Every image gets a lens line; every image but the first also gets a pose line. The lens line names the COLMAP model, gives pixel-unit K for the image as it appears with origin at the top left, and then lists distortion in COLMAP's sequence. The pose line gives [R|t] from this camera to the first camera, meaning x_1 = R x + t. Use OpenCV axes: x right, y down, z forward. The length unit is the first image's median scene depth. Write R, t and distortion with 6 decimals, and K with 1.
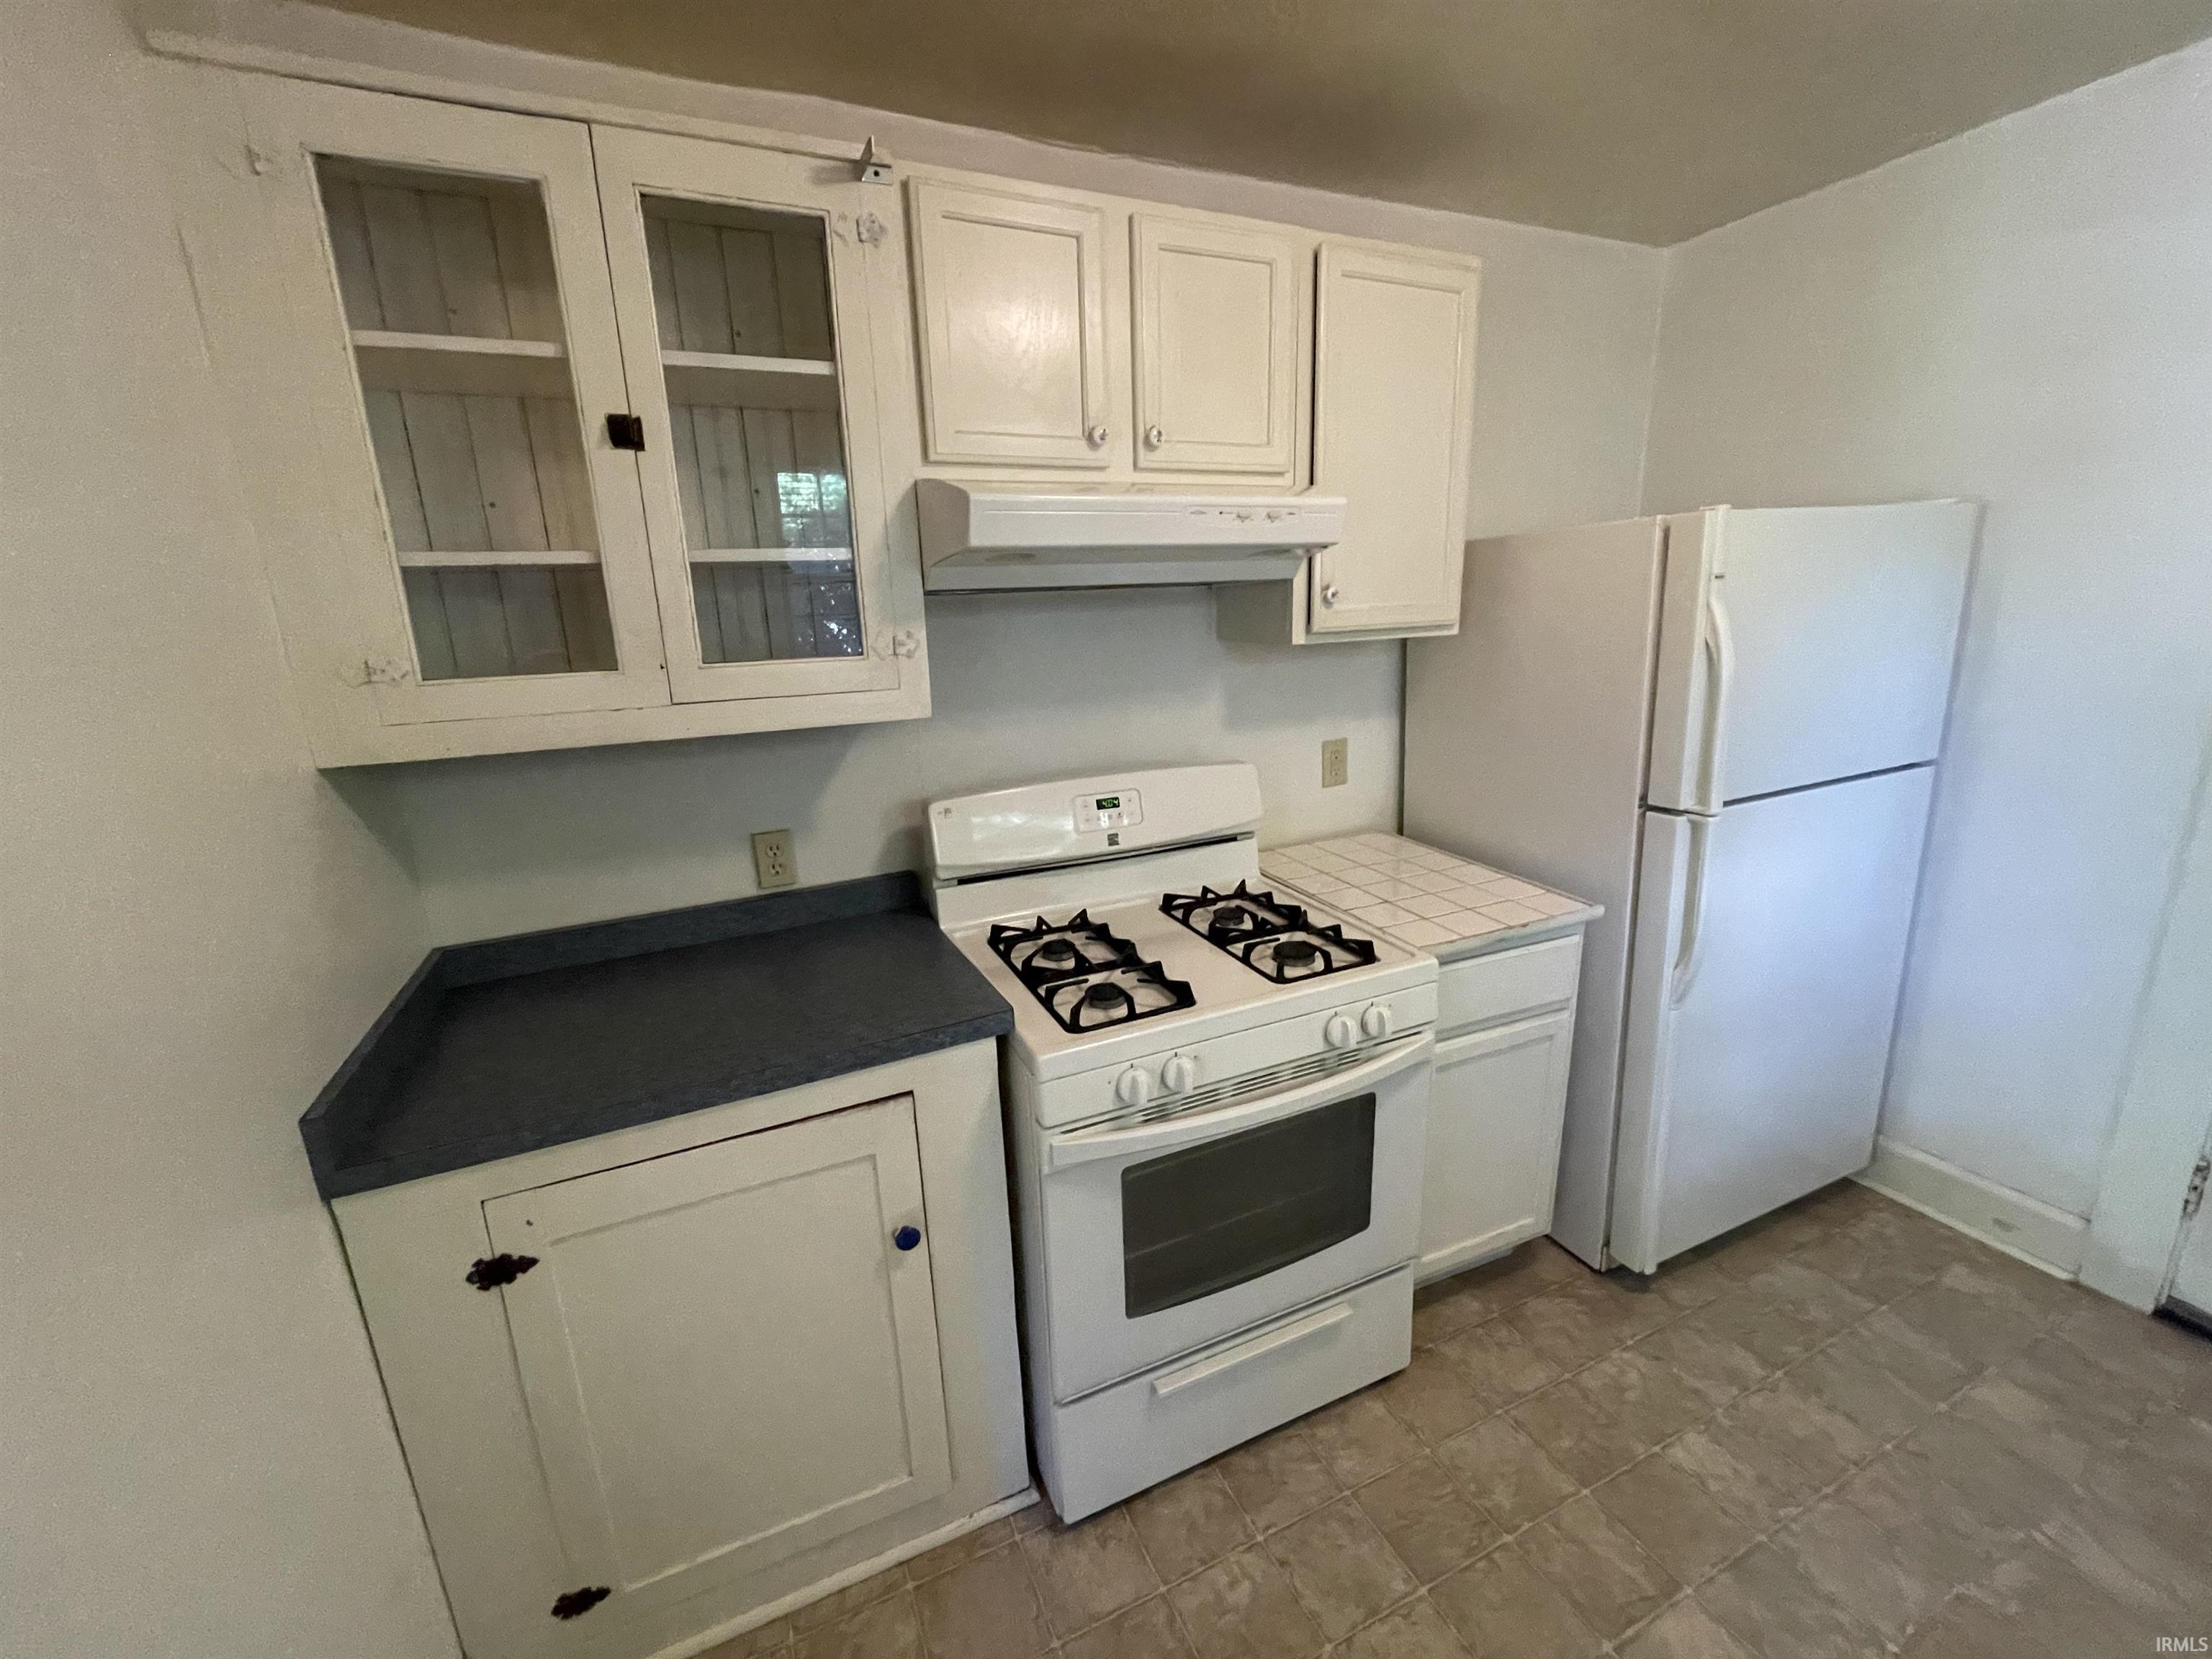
lens RADIAL K [[897.9, 0, 1108.6], [0, 897.9, 826.9], [0, 0, 1]] dist [-0.001333, -0.000872]
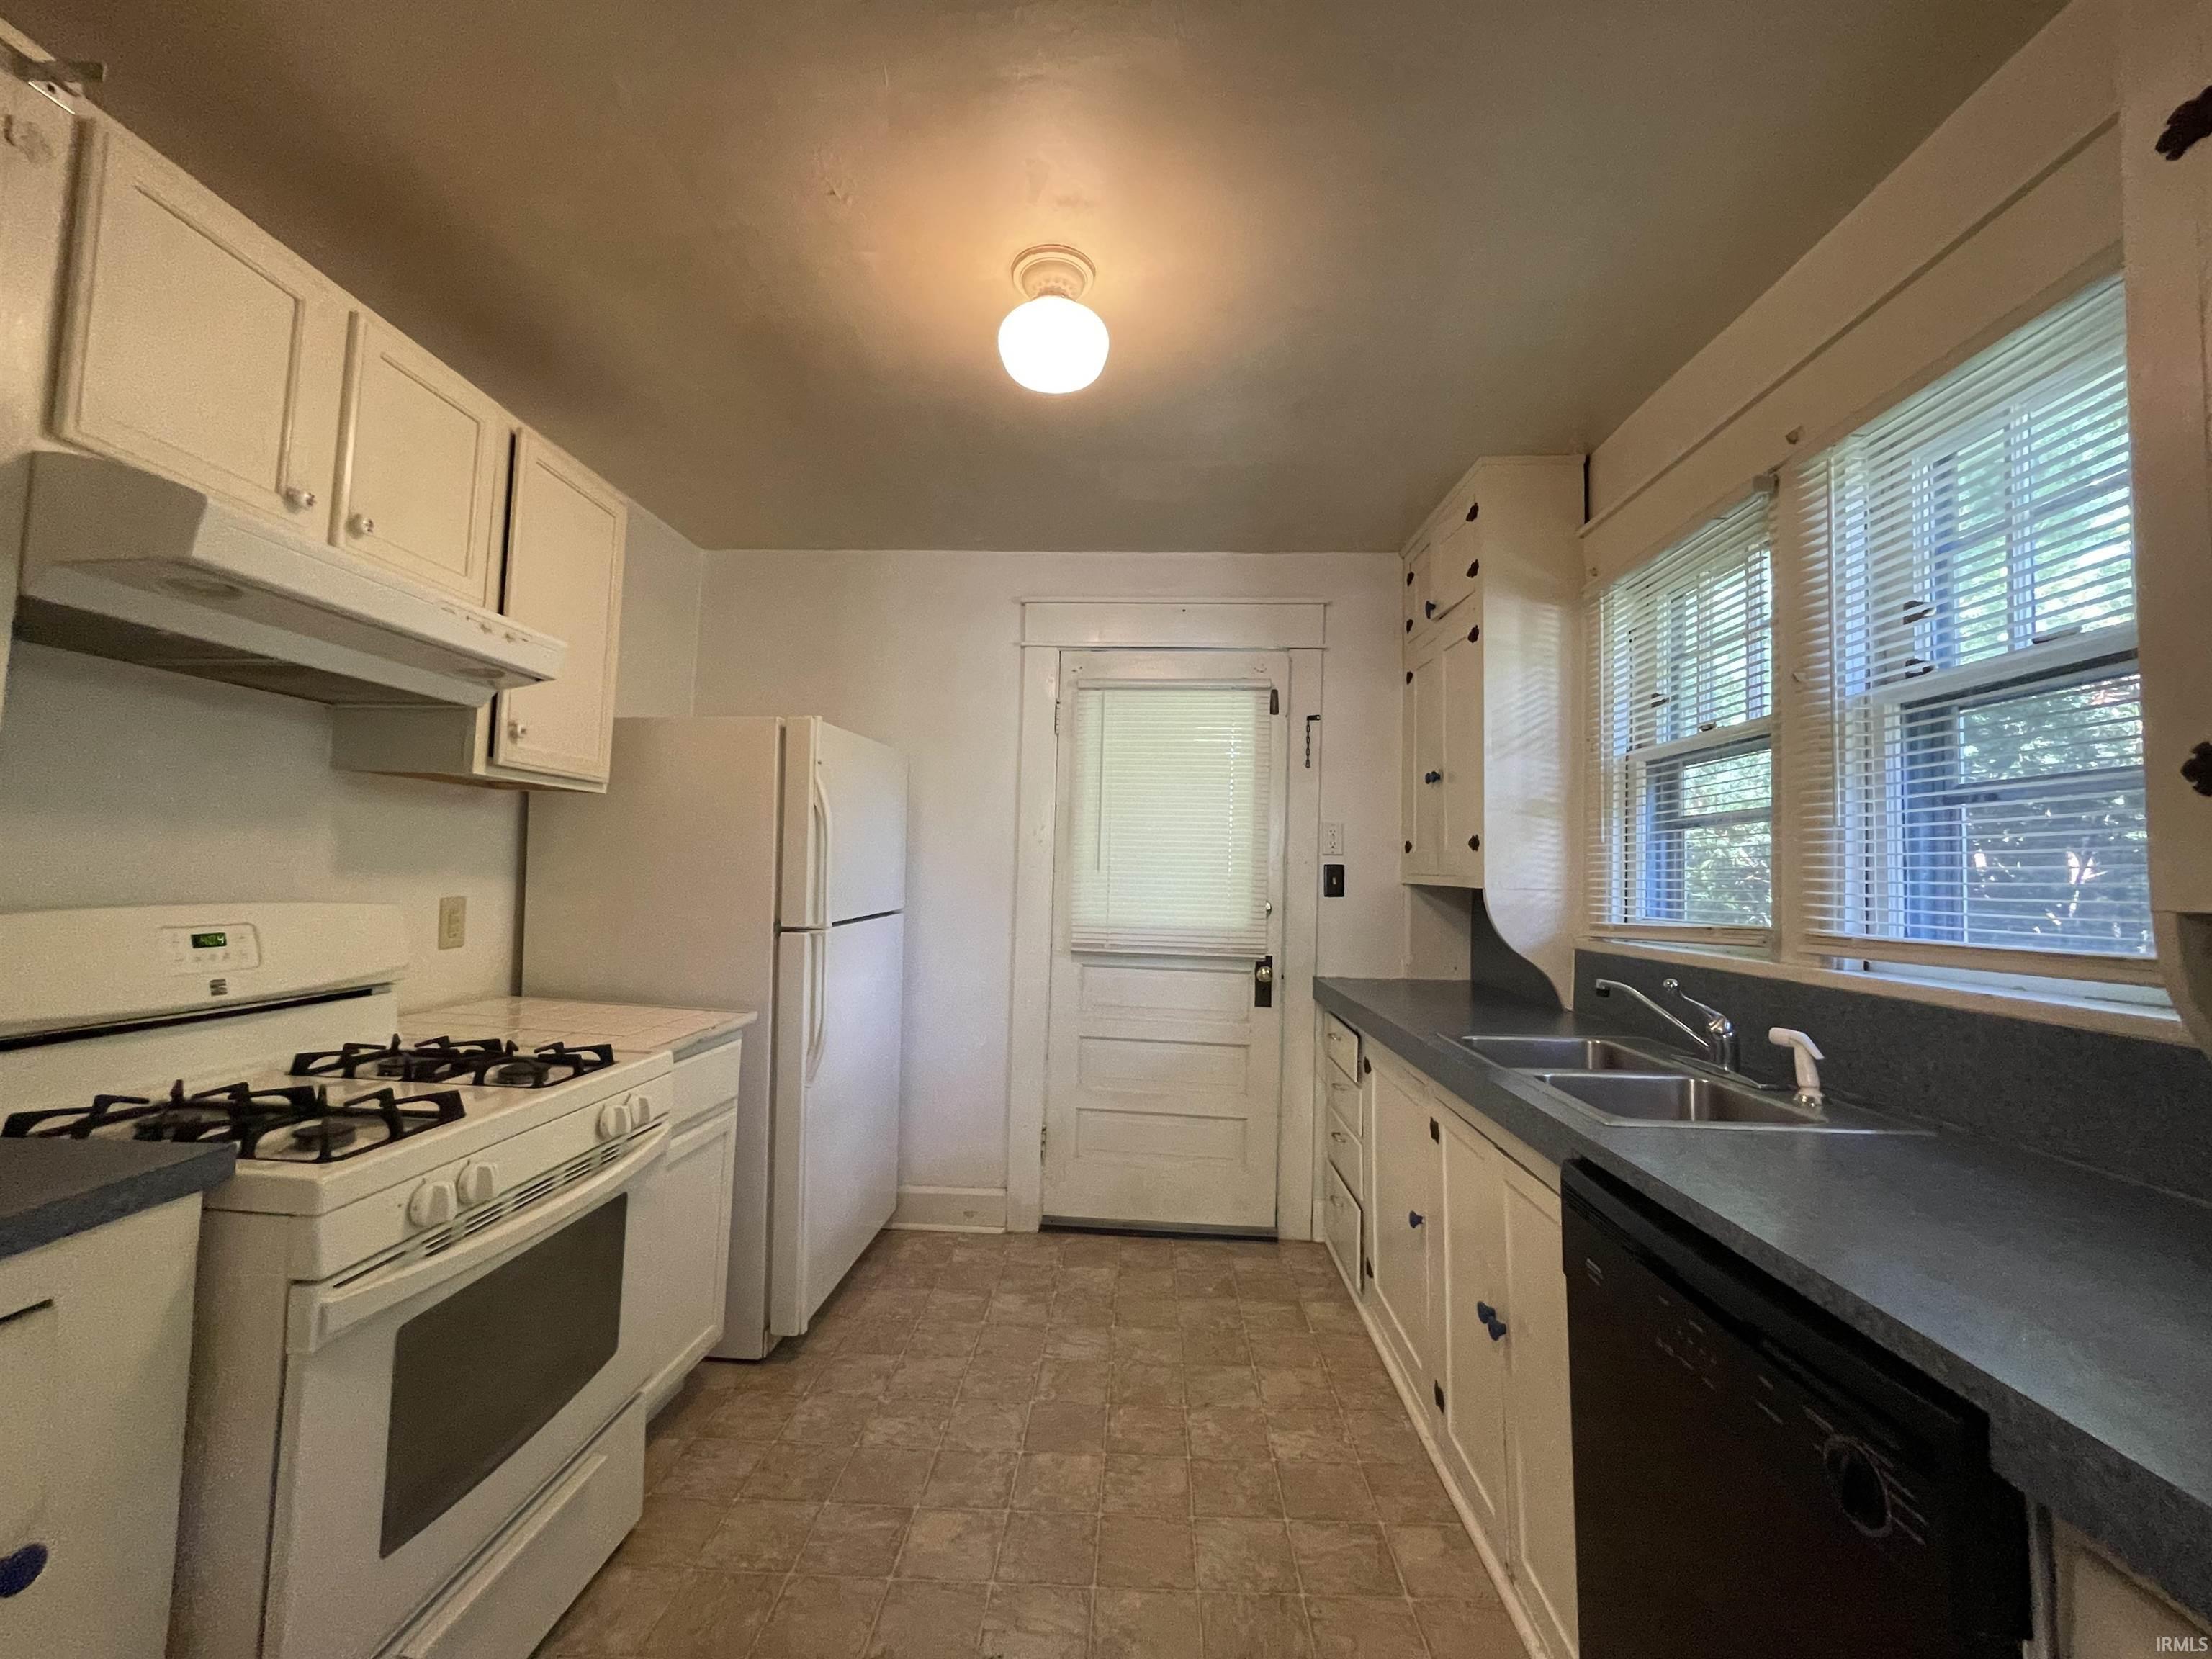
lens RADIAL K [[897.9, 0, 1102.8], [0, 897.9, 827.2], [0, 0, 1]] dist [-0.001333, -0.000872]
pose [[0.456372, 0.096122, 0.884582, -0.353013], [0.170343, 0.966322, -0.192887, 0.164903], [-0.873332, 0.238711, 0.424628, -0.000466]]
